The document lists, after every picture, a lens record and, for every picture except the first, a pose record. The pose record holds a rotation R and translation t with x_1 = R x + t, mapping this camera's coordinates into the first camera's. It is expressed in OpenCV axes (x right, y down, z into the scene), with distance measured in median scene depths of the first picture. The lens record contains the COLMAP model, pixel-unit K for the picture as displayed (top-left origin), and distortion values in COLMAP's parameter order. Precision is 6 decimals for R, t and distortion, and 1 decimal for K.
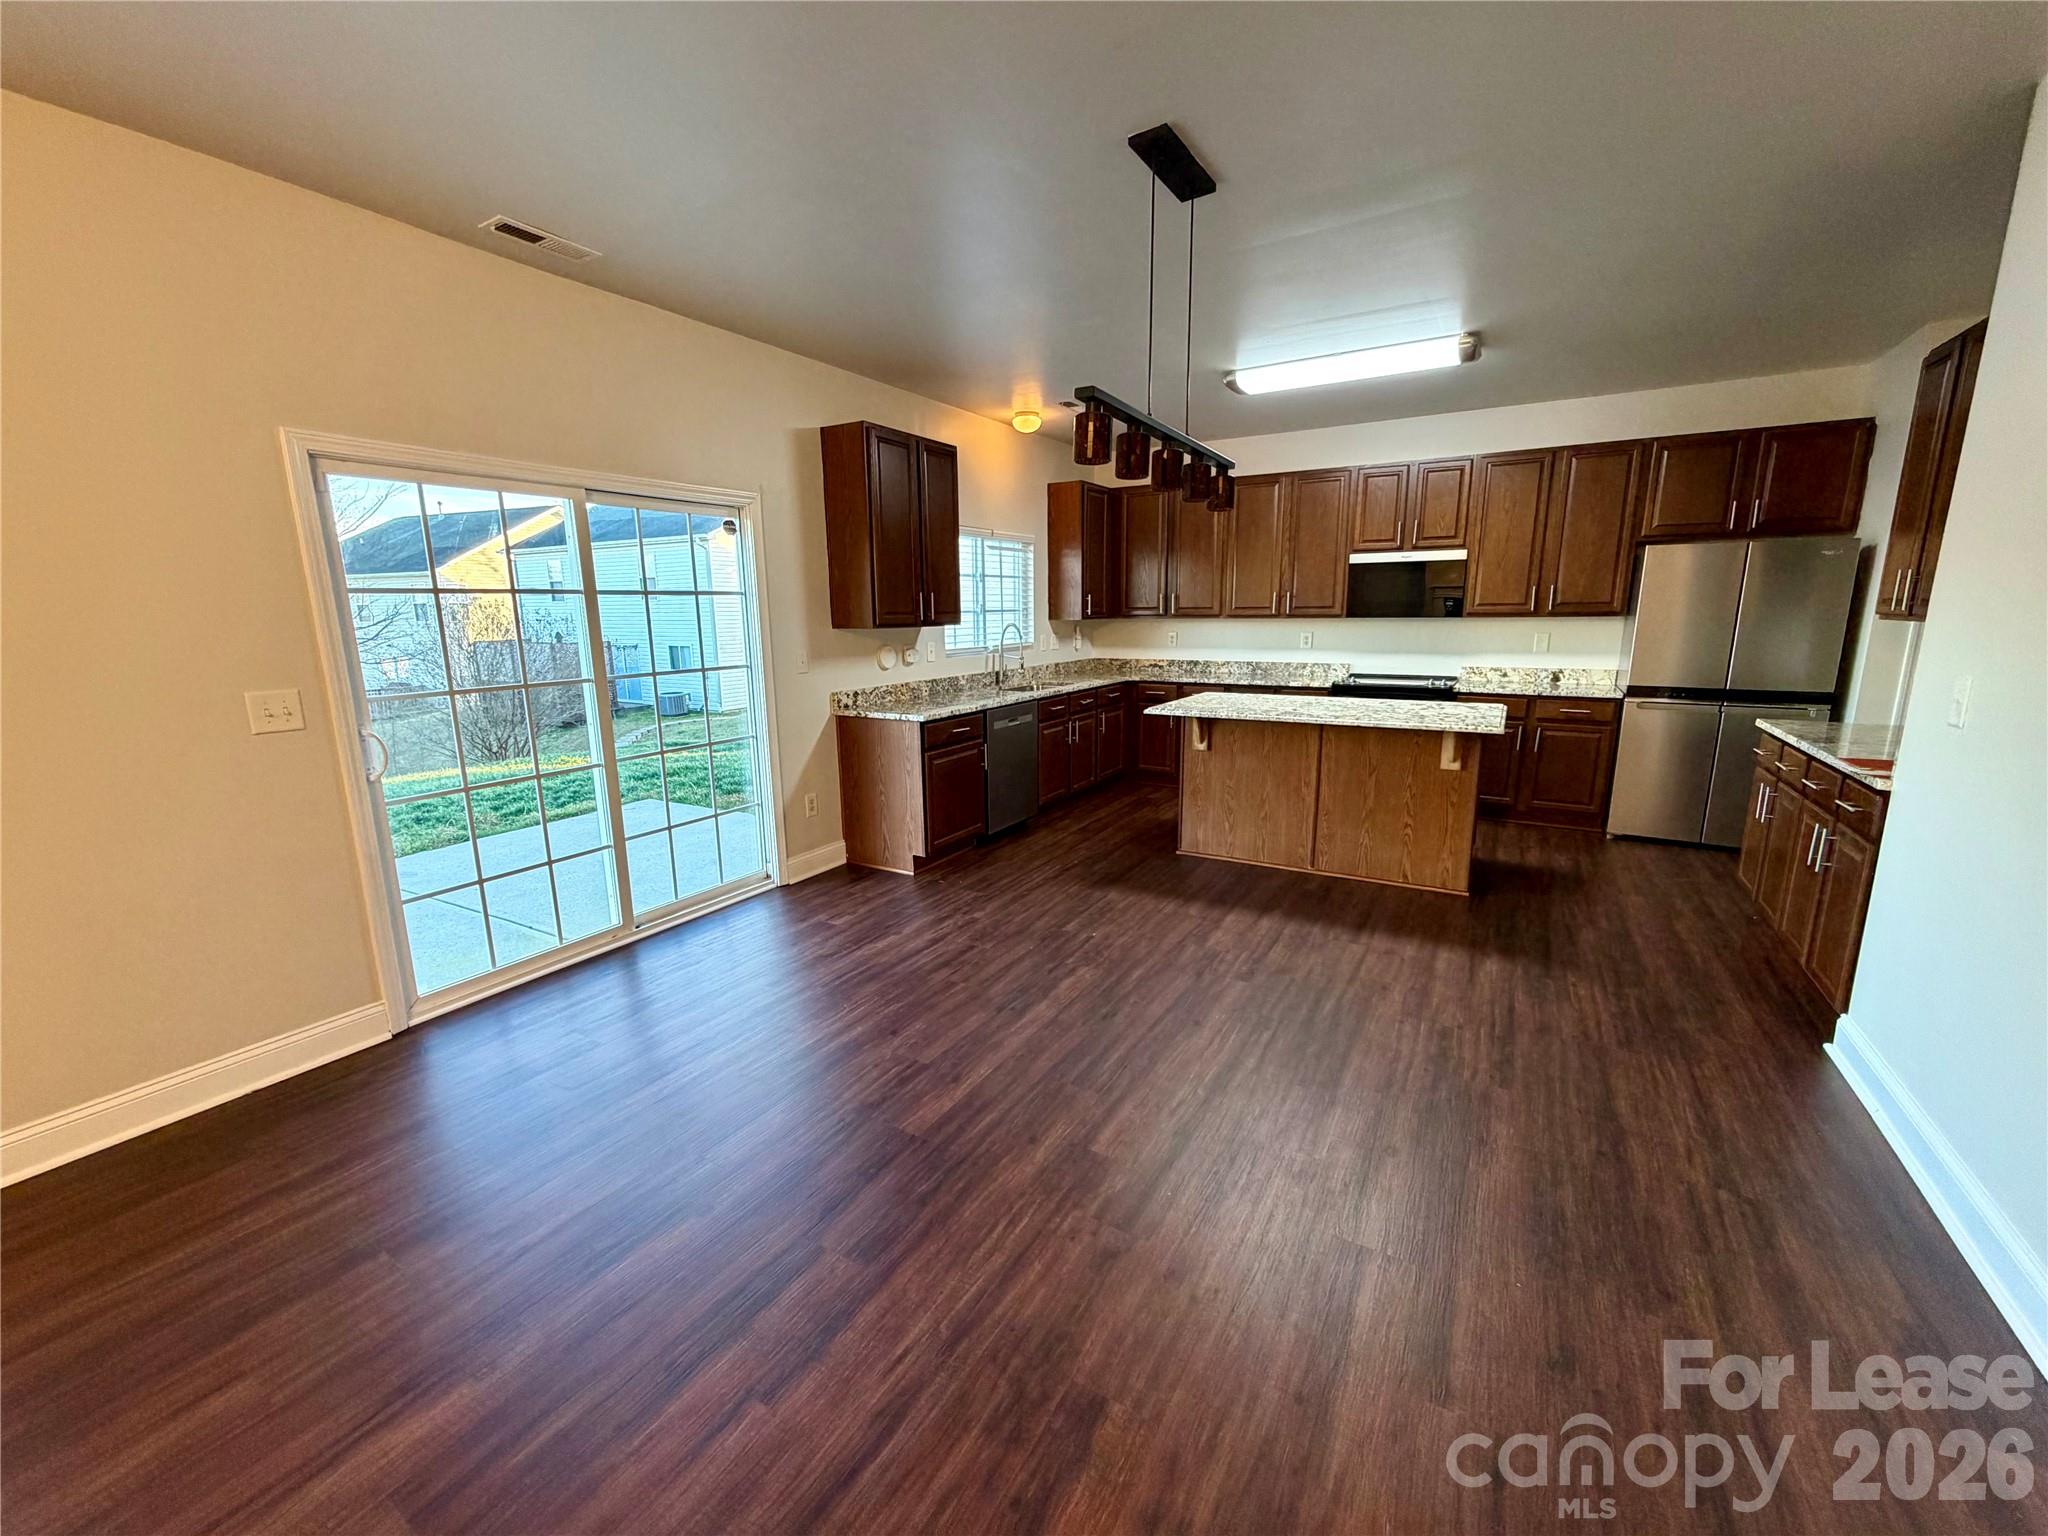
lens RADIAL K [[815.6, 0, 1019.6], [0, 815.6, 770.3], [0, 0, 1]] dist [0.000833, -0.000613]
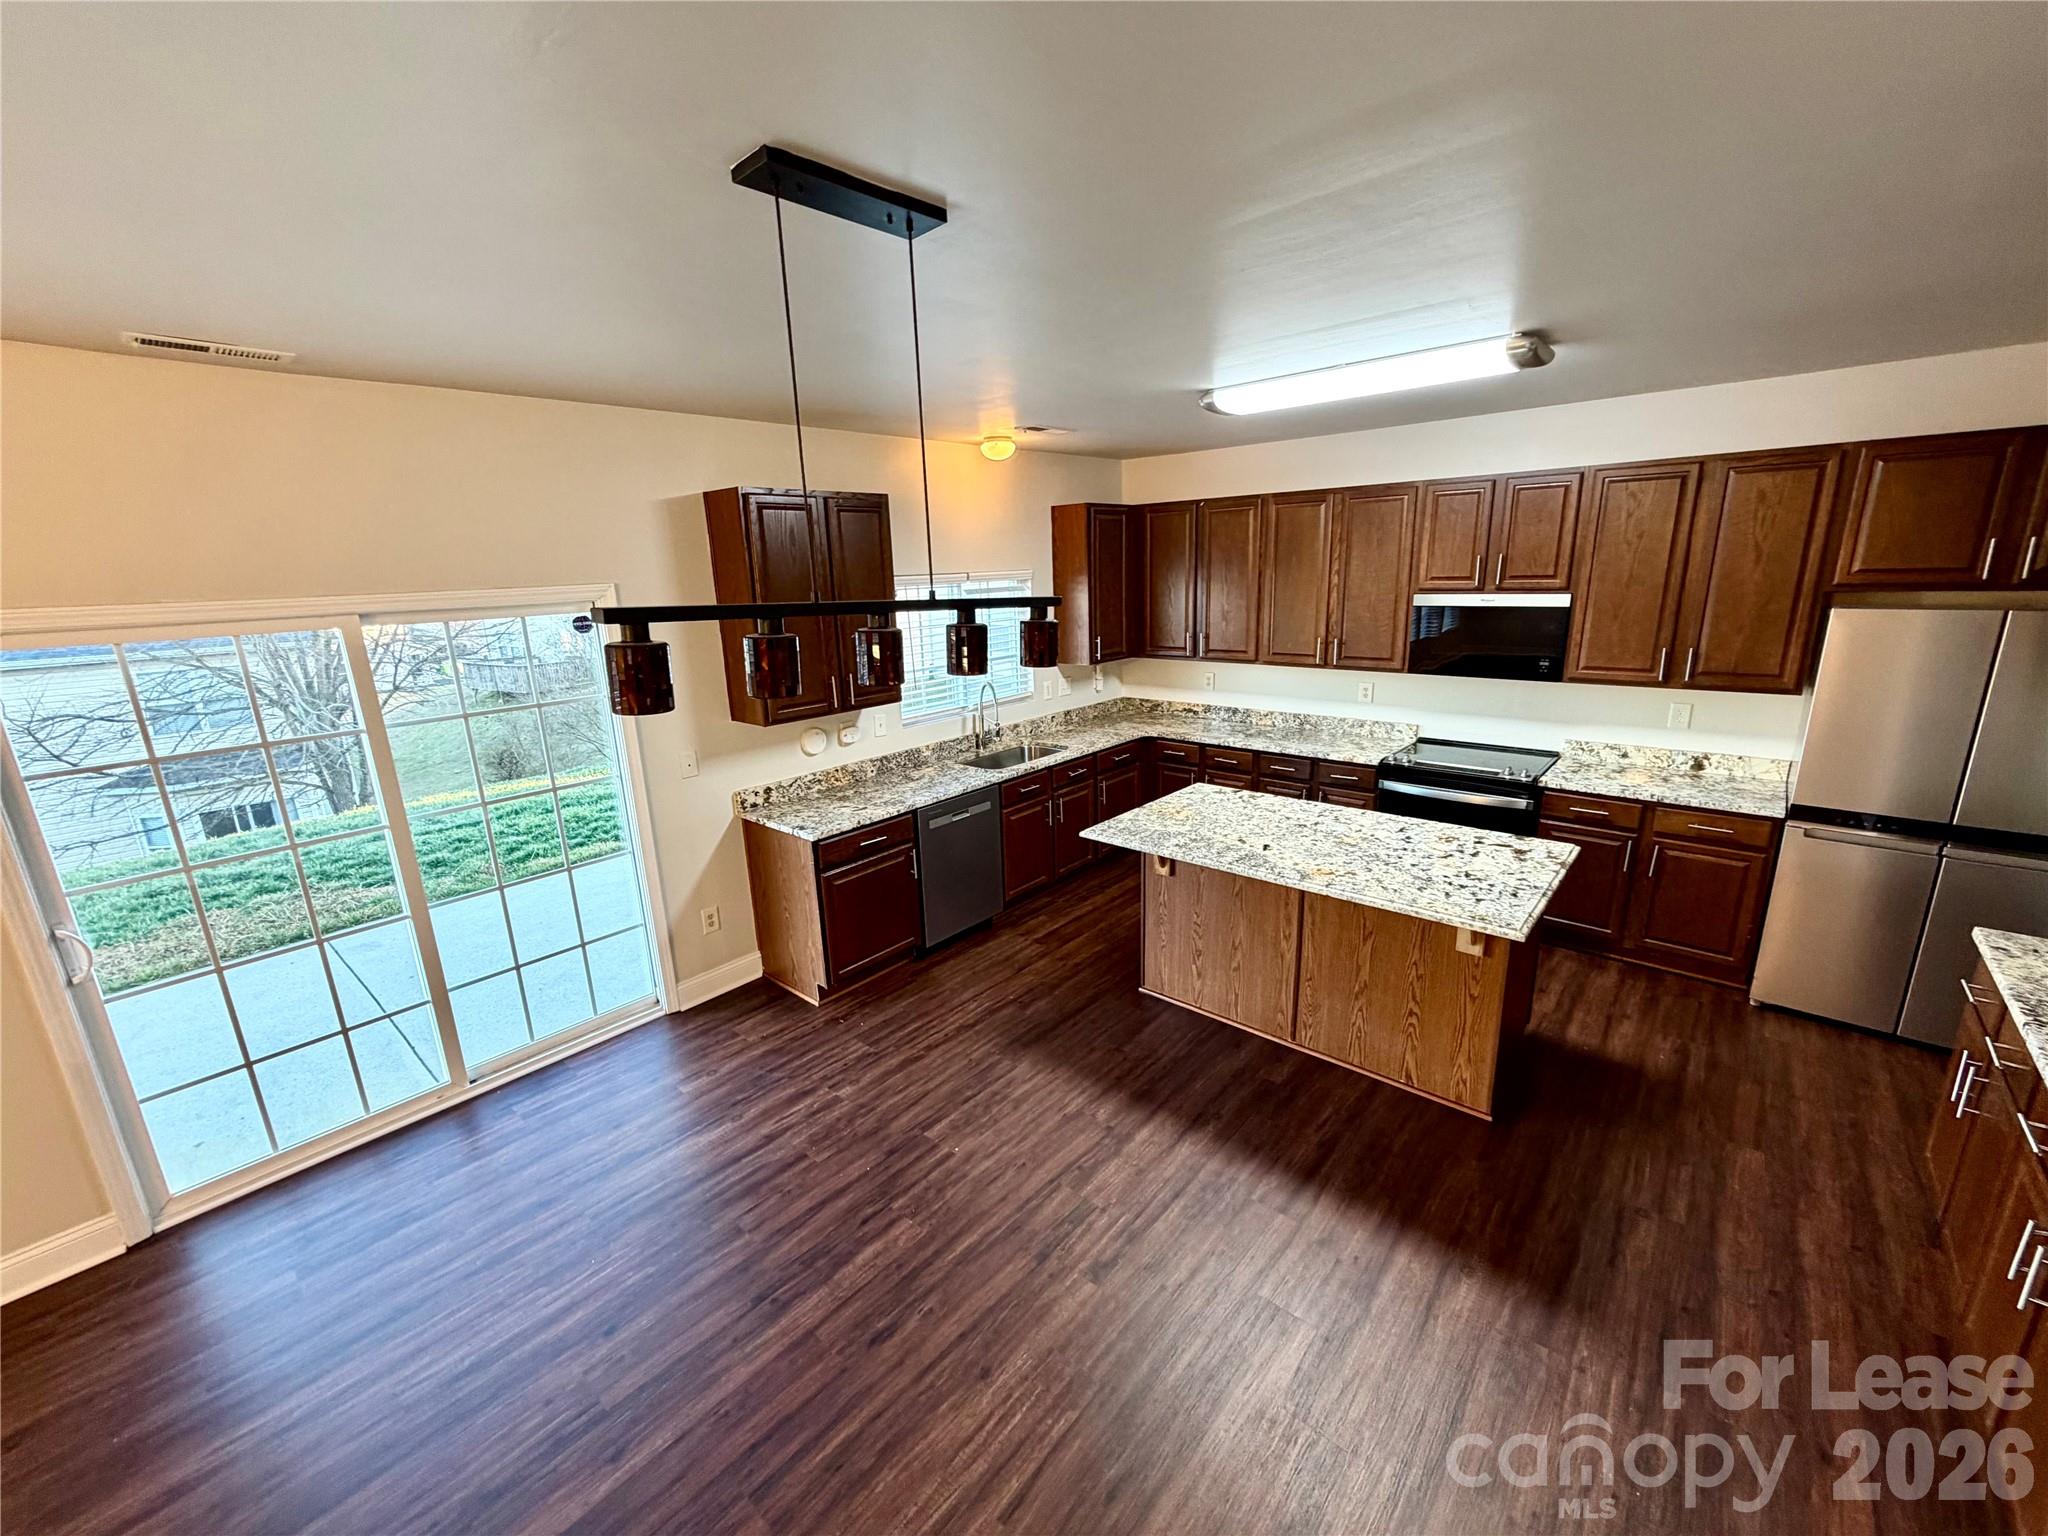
lens RADIAL K [[815.6, 0, 1019.6], [0, 815.6, 773.1], [0, 0, 1]] dist [0.000833, -0.000613]
pose [[0.982654, 0.024423, -0.183835, 0.226989], [-0.013604, 0.998112, 0.059887, -0.168824], [0.184950, -0.056347, 0.981131, 0.193238]]
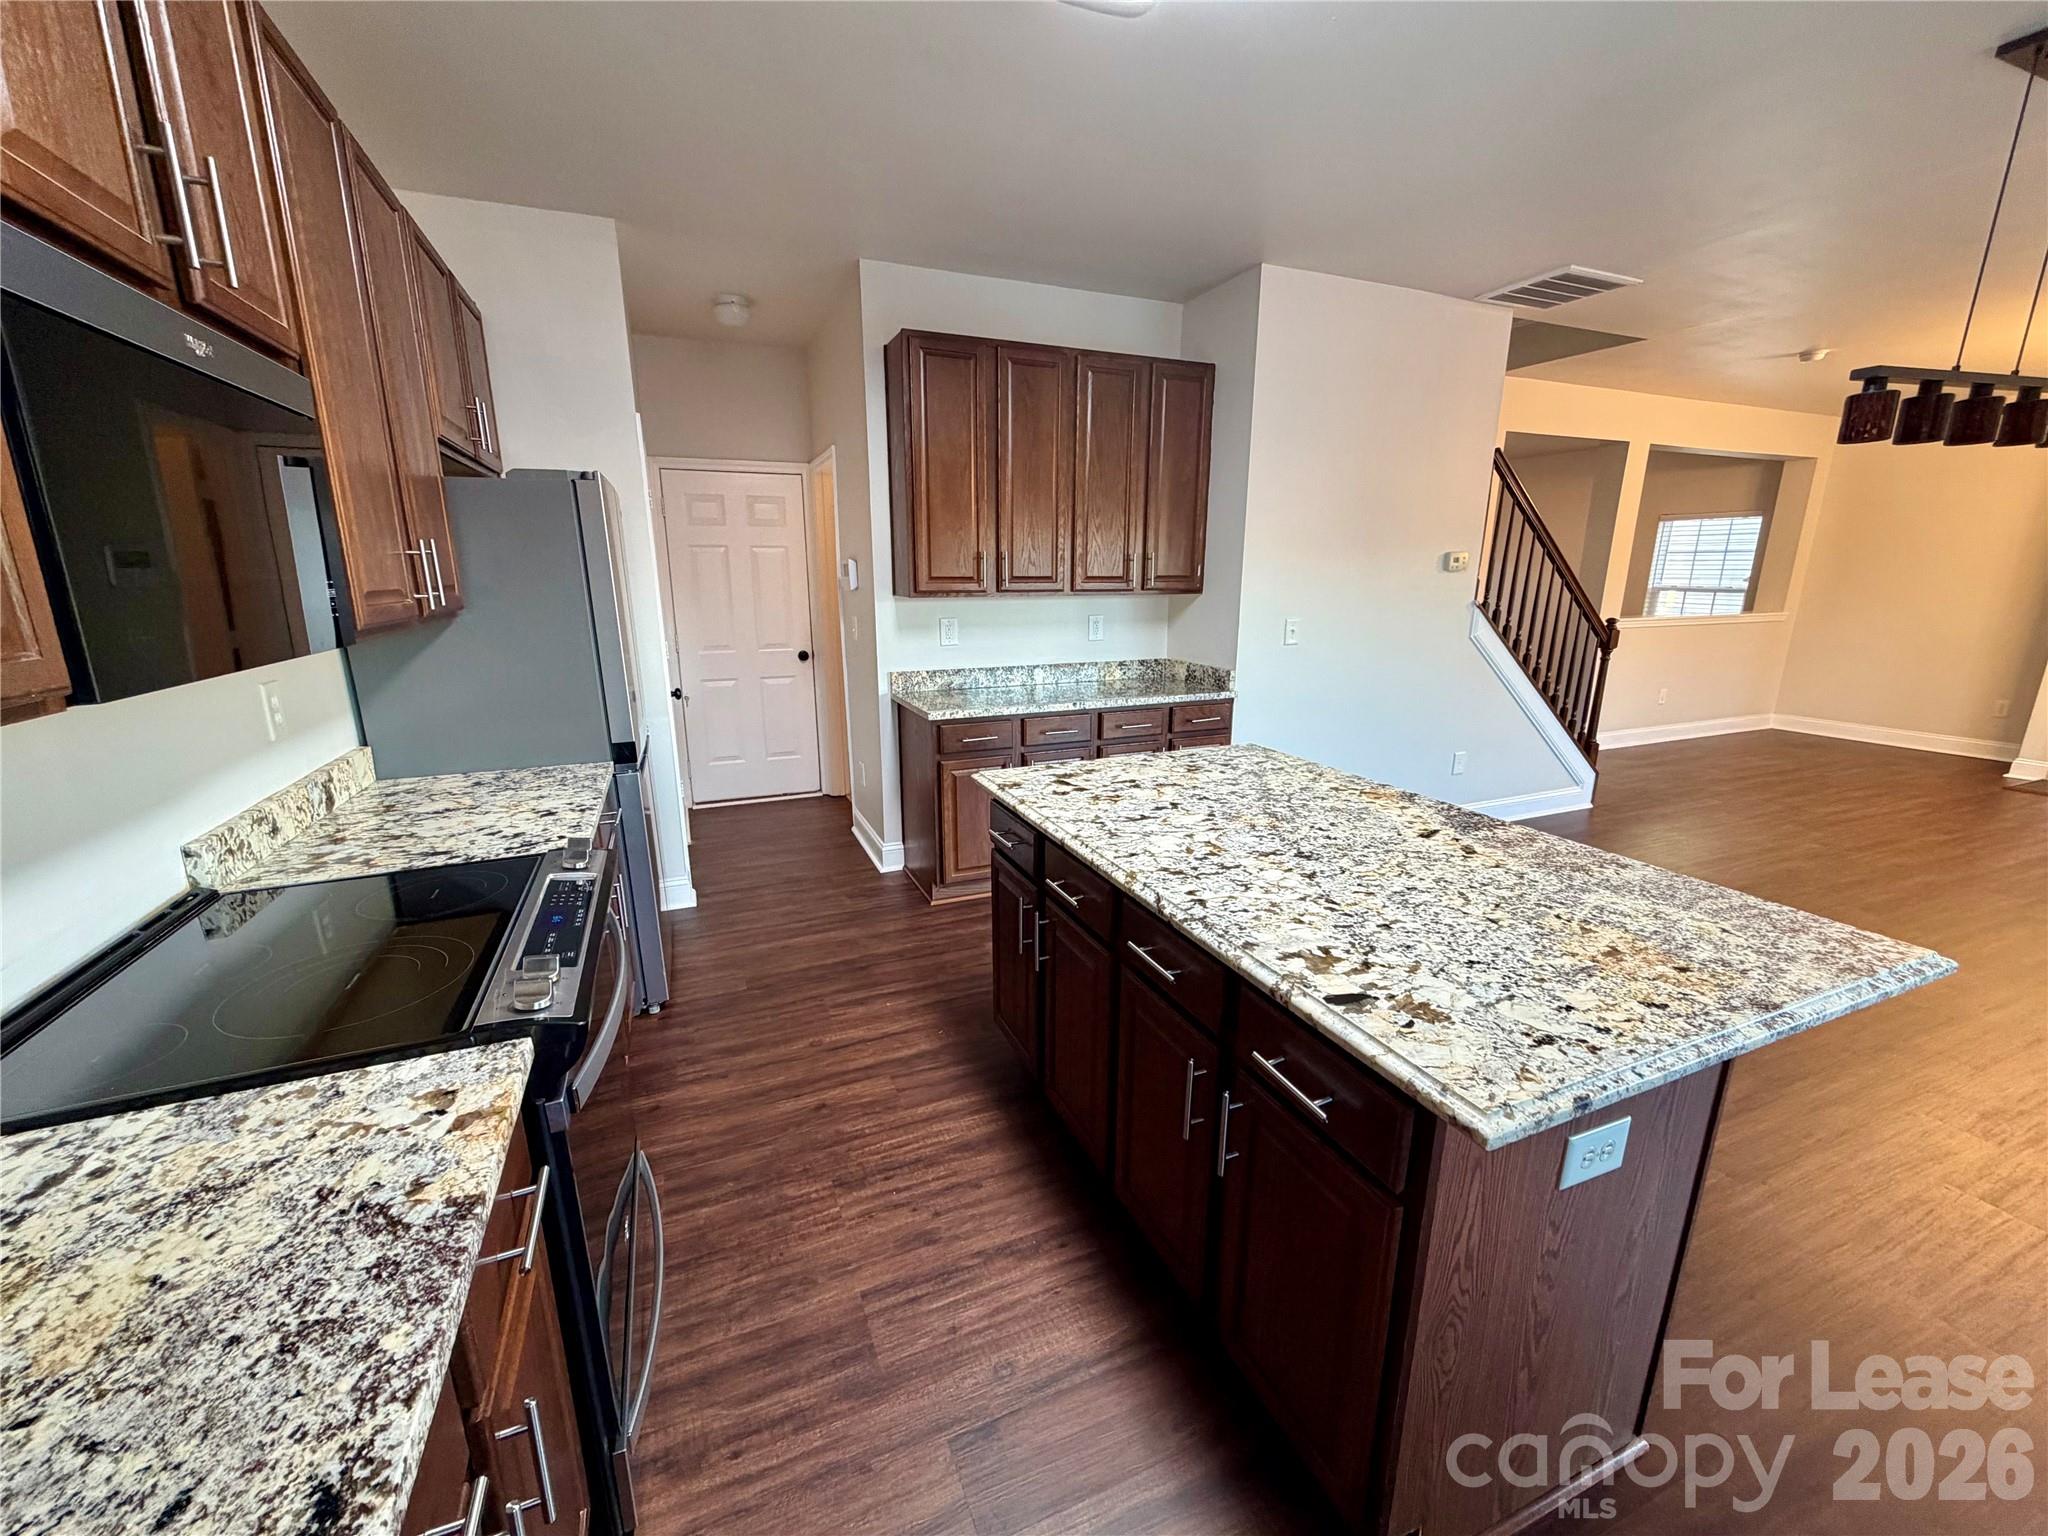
lens RADIAL K [[815.6, 0, 1020.4], [0, 815.6, 773.5], [0, 0, 1]] dist [0.000833, -0.000613]
pose [[-0.805083, -0.130934, 0.578530, 0.243287], [0.128185, 0.913881, 0.385214, -0.265558], [-0.579145, 0.384288, -0.718967, 1.284980]]
